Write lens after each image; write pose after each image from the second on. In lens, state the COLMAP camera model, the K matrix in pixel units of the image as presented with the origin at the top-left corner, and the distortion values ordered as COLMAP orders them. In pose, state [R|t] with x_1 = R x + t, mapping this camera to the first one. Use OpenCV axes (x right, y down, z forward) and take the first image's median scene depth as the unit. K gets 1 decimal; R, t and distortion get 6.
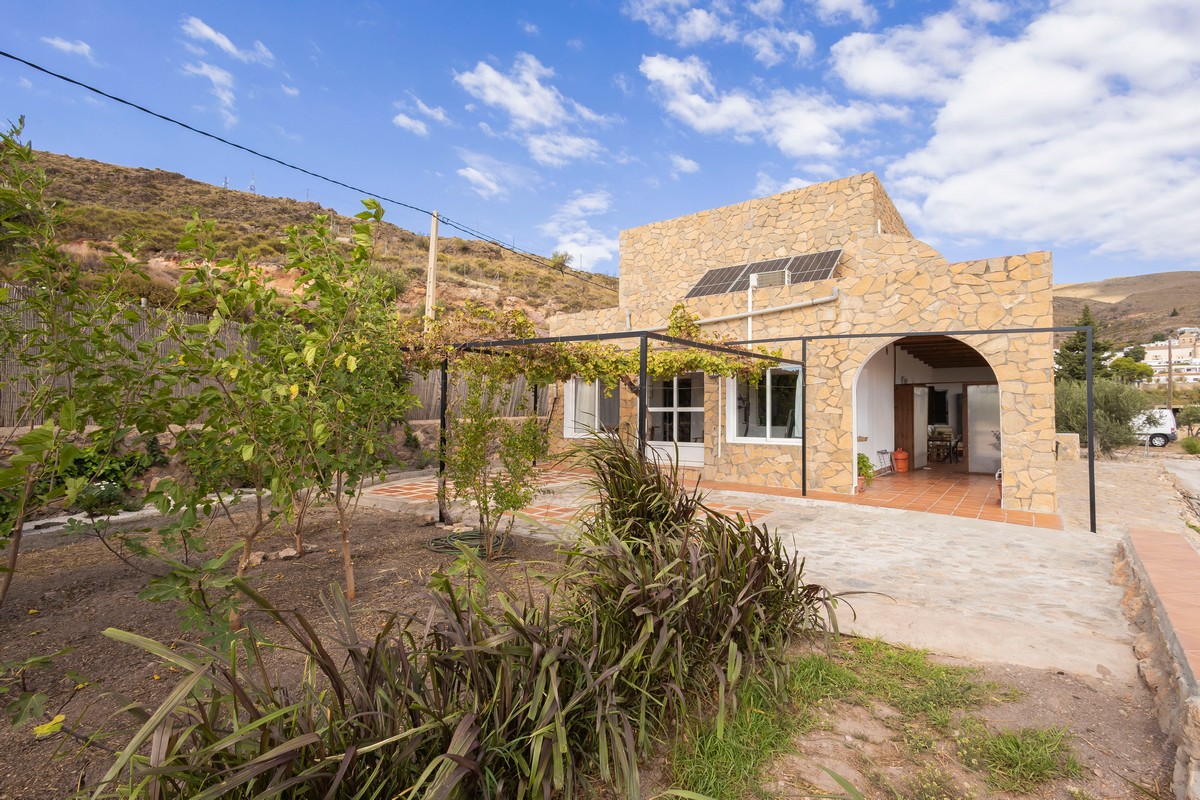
lens RADIAL K [[558.3, 0, 616.7], [0, 558.3, 408.7], [0, 0, 1]] dist [0.014680, -0.002921]
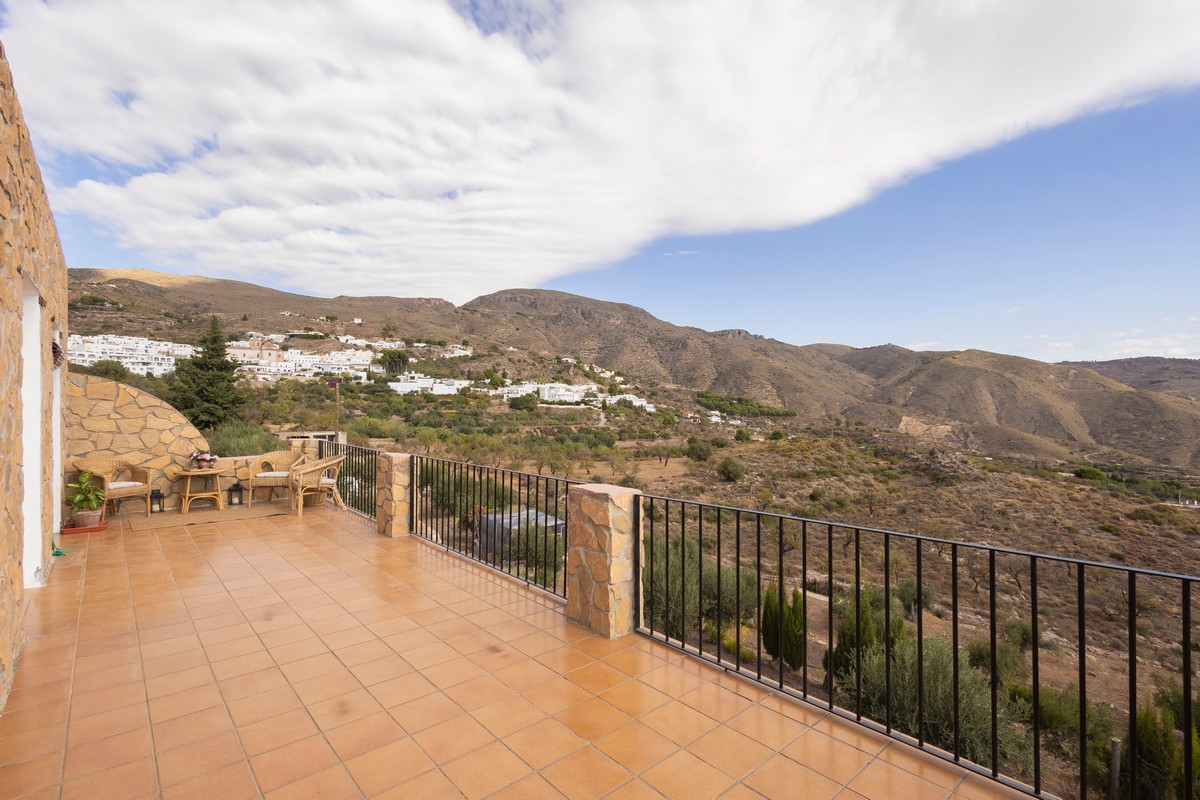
lens RADIAL K [[558.3, 0, 596.9], [0, 558.3, 406.5], [0, 0, 1]] dist [0.014680, -0.002921]
pose [[0.221534, -0.009735, 0.975104, 0.025671], [-0.010195, 0.999872, 0.012298, -0.013168], [-0.975099, -0.012666, 0.221406, 0.051509]]
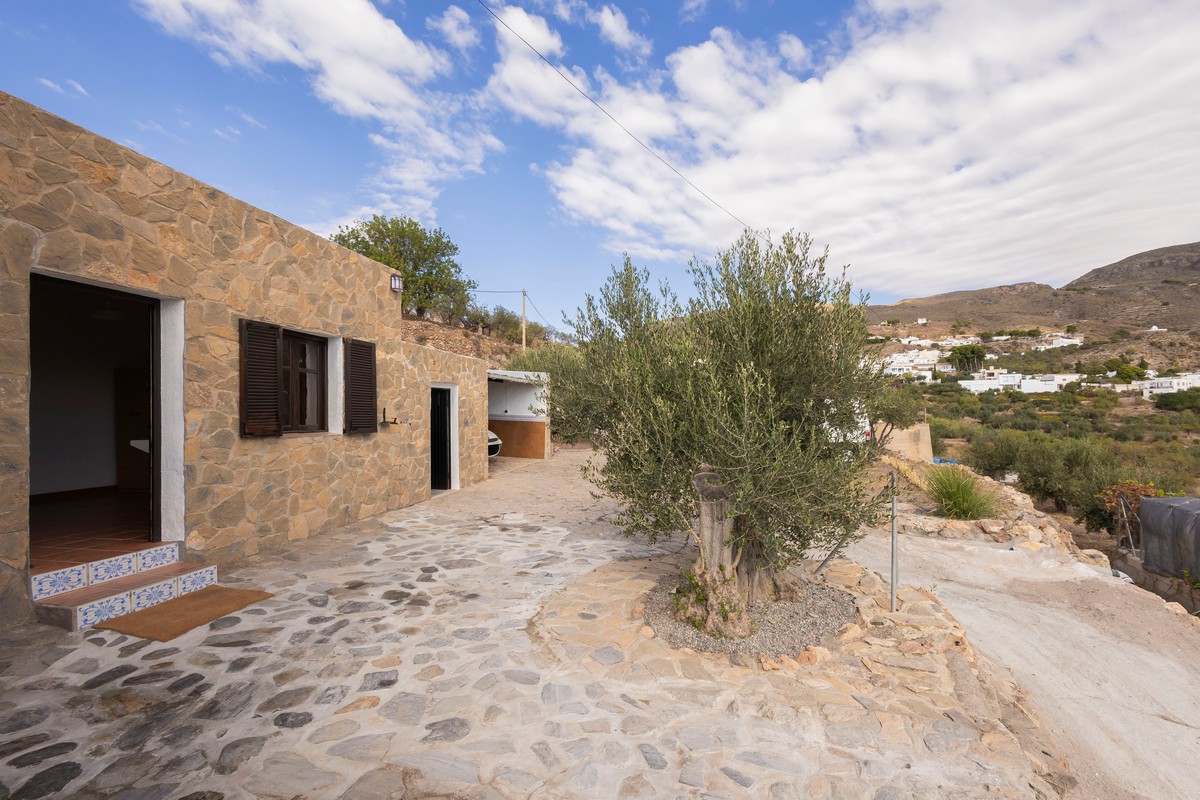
lens RADIAL K [[558.3, 0, 603.1], [0, 558.3, 409.3], [0, 0, 1]] dist [0.014680, -0.002921]
pose [[0.911605, -0.003551, 0.411053, 0.067463], [0.004212, 0.999991, -0.000702, 0.006390], [-0.411046, 0.002371, 0.911611, 0.075942]]
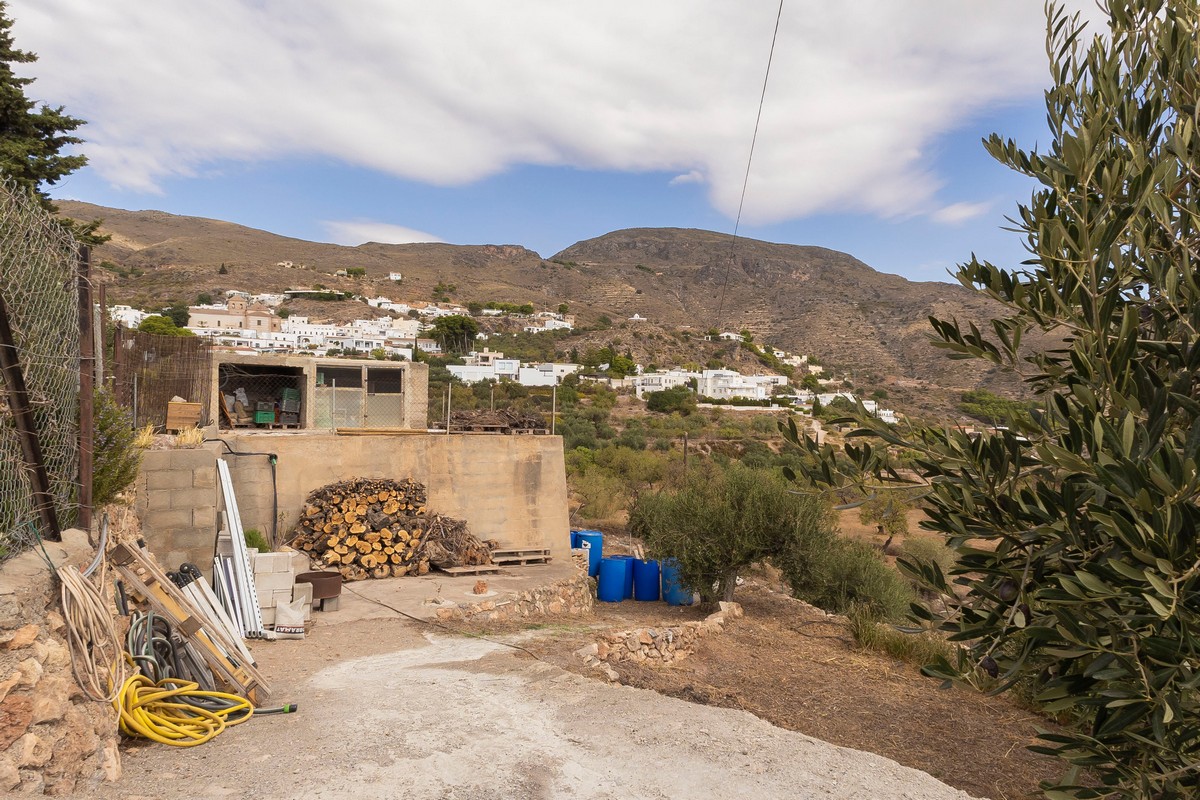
lens RADIAL K [[878.7, 0, 598.4], [0, 878.7, 389.5], [0, 0, 1]] dist [0.212996, -0.005397]
pose [[0.387002, 0.025863, 0.921716, 0.137146], [-0.015801, 0.999646, -0.021415, 0.007594], [-0.921943, -0.006277, 0.387274, 0.142731]]
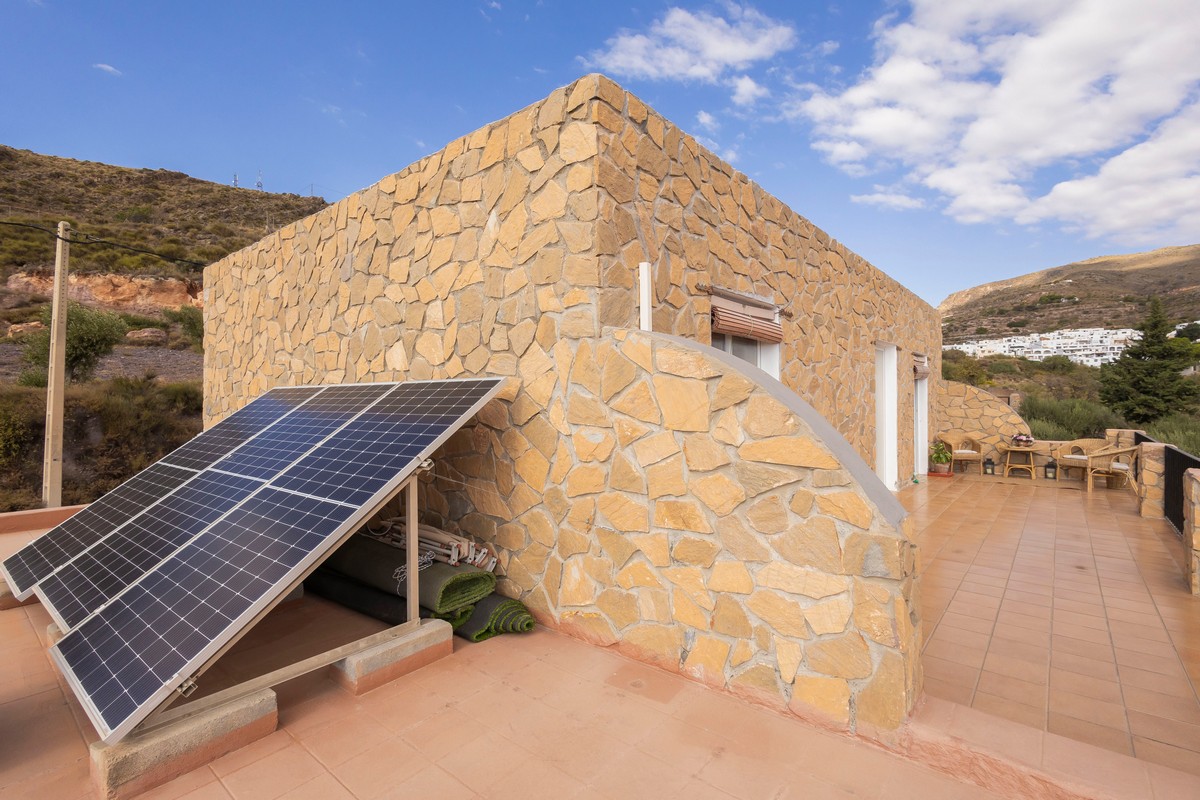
lens RADIAL K [[558.3, 0, 603.8], [0, 558.3, 406.2], [0, 0, 1]] dist [0.014680, -0.002921]
pose [[0.998378, -0.014144, -0.055154, 0.022605], [0.015315, 0.999665, 0.020856, -0.013473], [0.054841, -0.021667, 0.998260, 0.035993]]
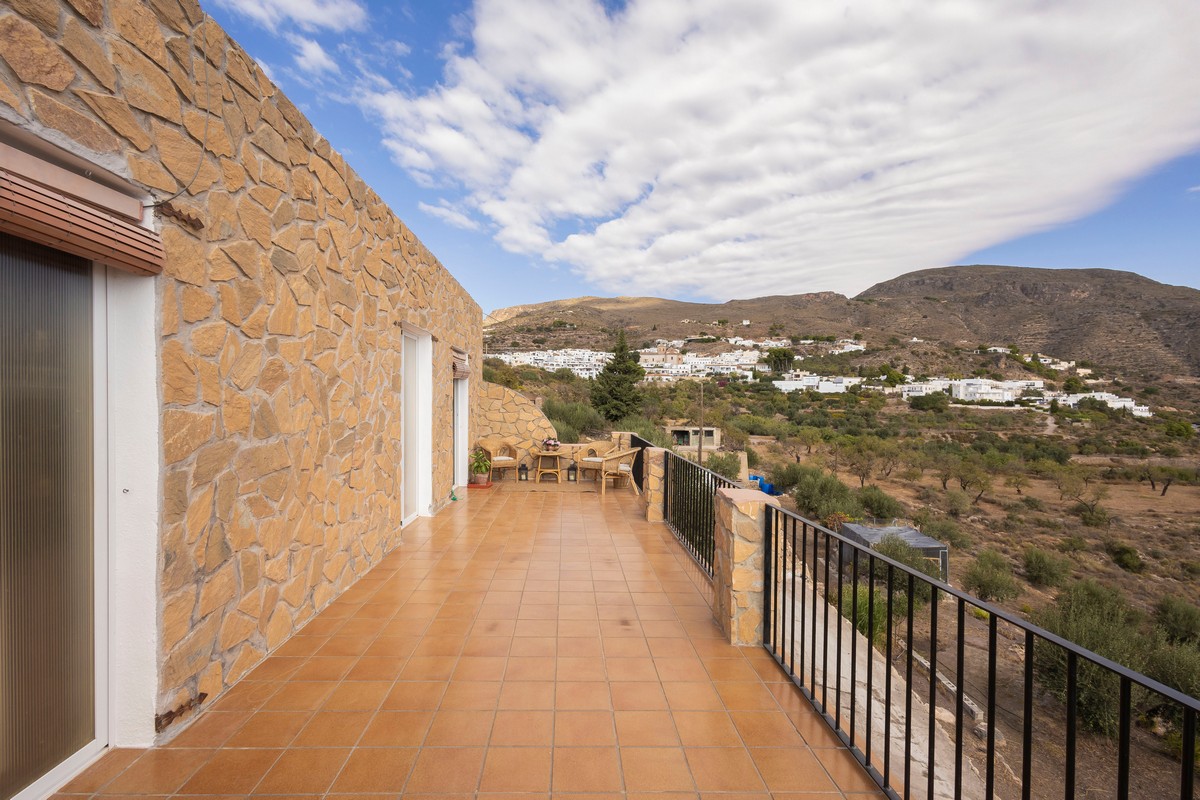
lens RADIAL K [[558.3, 0, 583.5], [0, 558.3, 405.6], [0, 0, 1]] dist [0.014680, -0.002921]
pose [[0.790180, -0.003412, 0.612866, 0.027936], [-0.012463, 0.999688, 0.021634, -0.013414], [-0.612749, -0.024733, 0.789891, 0.045435]]
